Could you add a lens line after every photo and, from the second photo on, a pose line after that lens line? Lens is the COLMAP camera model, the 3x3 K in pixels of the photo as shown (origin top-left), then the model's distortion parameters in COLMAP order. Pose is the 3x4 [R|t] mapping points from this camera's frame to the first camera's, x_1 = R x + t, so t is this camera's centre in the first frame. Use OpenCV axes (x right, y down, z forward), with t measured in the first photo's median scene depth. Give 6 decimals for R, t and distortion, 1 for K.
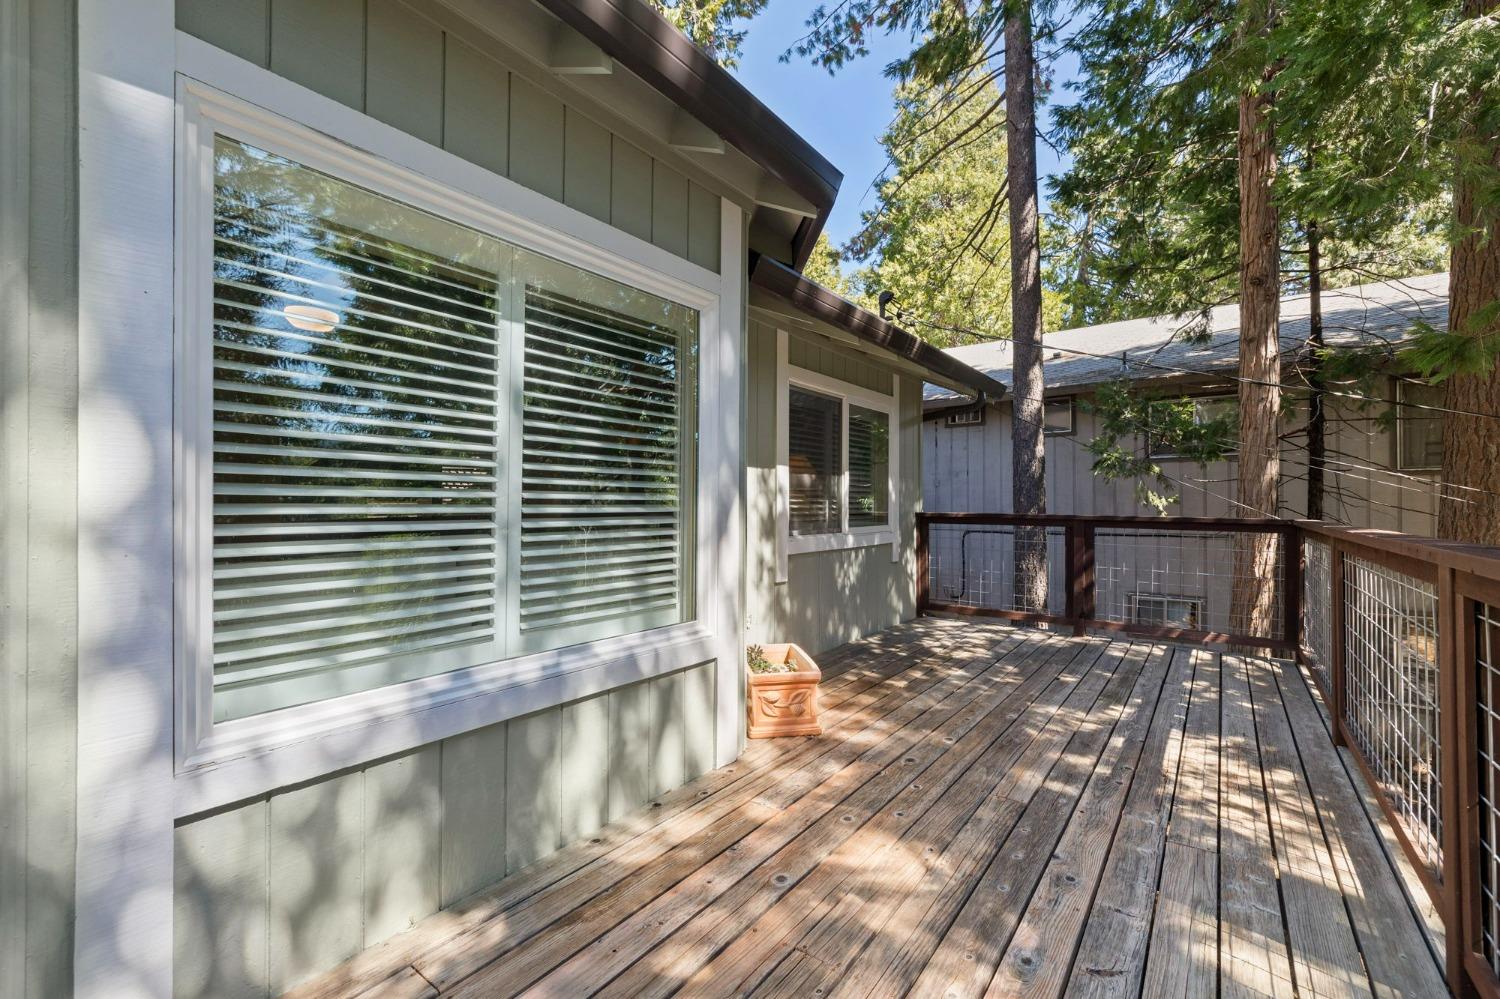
lens RADIAL K [[617.9, 0, 751.4], [0, 617.9, 499.7], [0, 0, 1]] dist [0.003766, 0.000527]
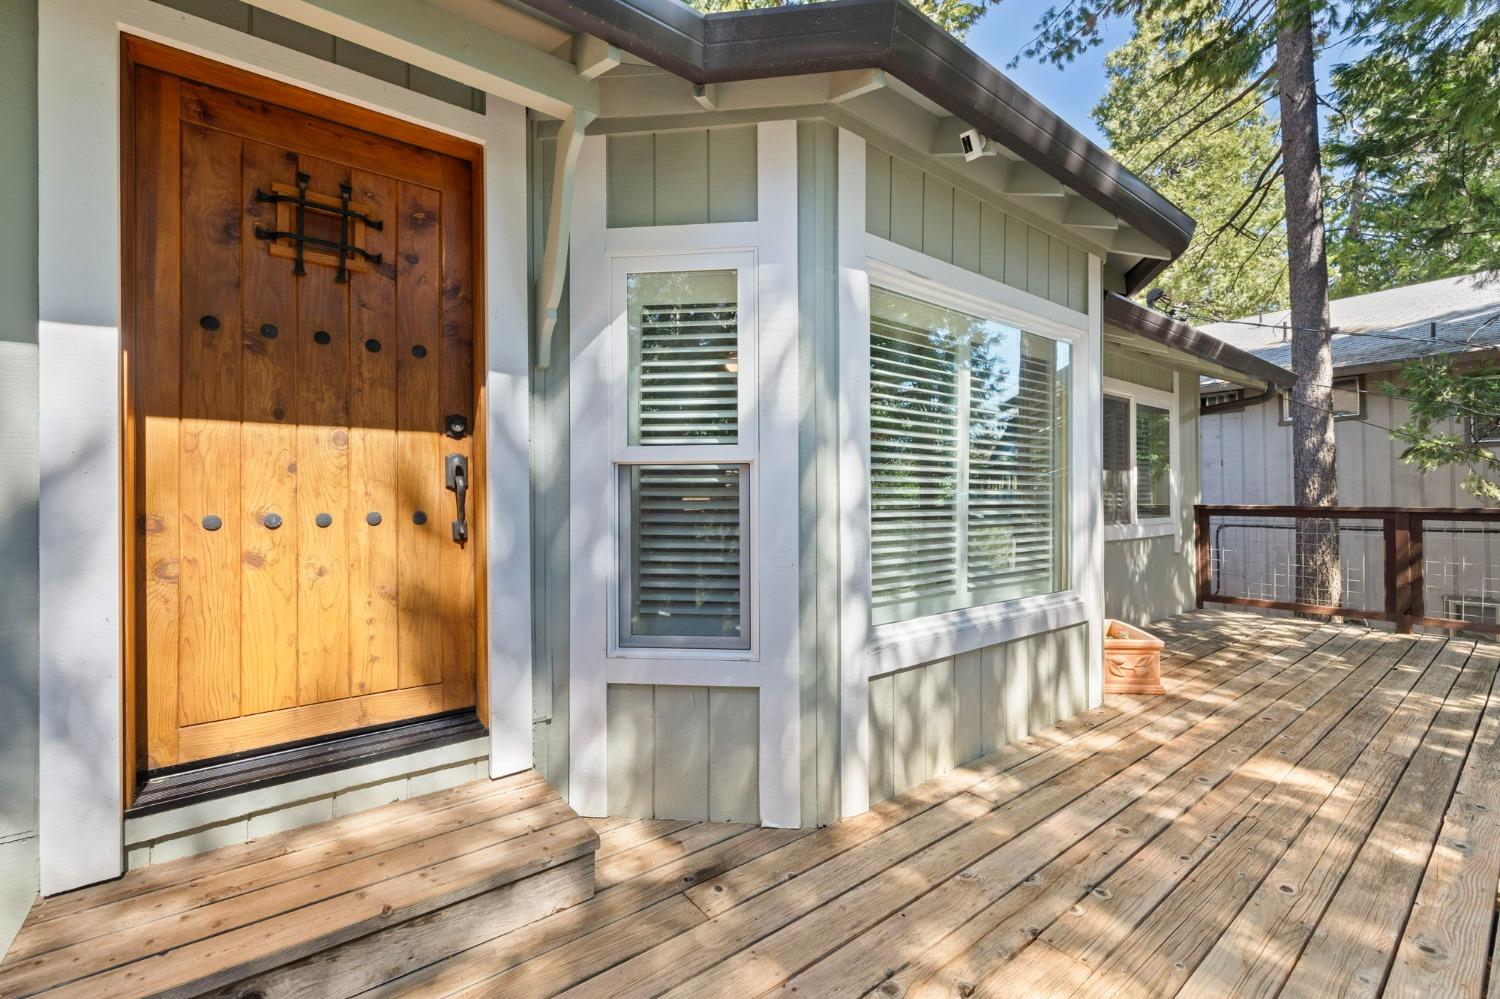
lens RADIAL K [[617.9, 0, 762.9], [0, 617.9, 488.6], [0, 0, 1]] dist [0.003766, 0.000527]
pose [[0.966616, -0.011552, -0.255969, -0.169466], [0.009053, 0.999899, -0.010935, -0.001551], [0.256070, 0.008253, 0.966623, -0.173482]]
